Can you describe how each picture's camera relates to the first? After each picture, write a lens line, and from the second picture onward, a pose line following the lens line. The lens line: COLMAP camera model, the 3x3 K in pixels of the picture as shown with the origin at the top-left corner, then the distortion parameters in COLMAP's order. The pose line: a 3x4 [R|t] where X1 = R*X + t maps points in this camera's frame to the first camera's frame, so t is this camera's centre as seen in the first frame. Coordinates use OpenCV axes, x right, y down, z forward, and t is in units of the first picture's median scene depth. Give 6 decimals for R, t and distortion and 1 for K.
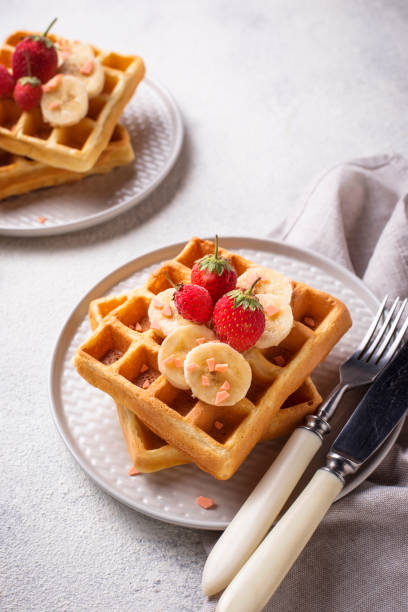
lens RADIAL K [[1000.0, 0, 204.0], [0, 1000.0, 306.0], [0, 0, 1]] dist [-0.021309, -1.015529]
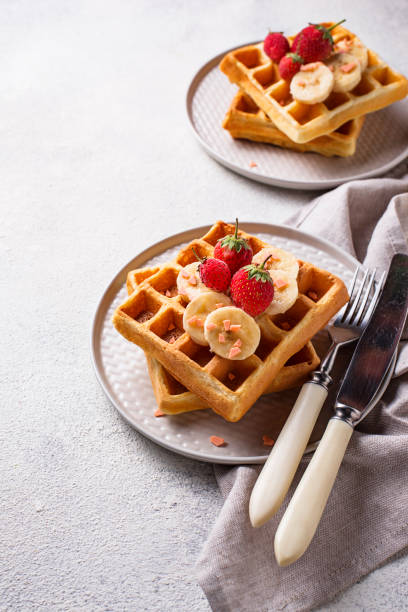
lens RADIAL K [[1000.0, 0, 204.0], [0, 1000.0, 306.0], [0, 0, 1]] dist [-0.021309, -1.015529]
pose [[0.998578, 0.042948, -0.031591, 0.015822], [-0.042883, 0.999076, 0.002734, 0.032071], [0.031679, -0.001375, 0.999497, -0.192636]]
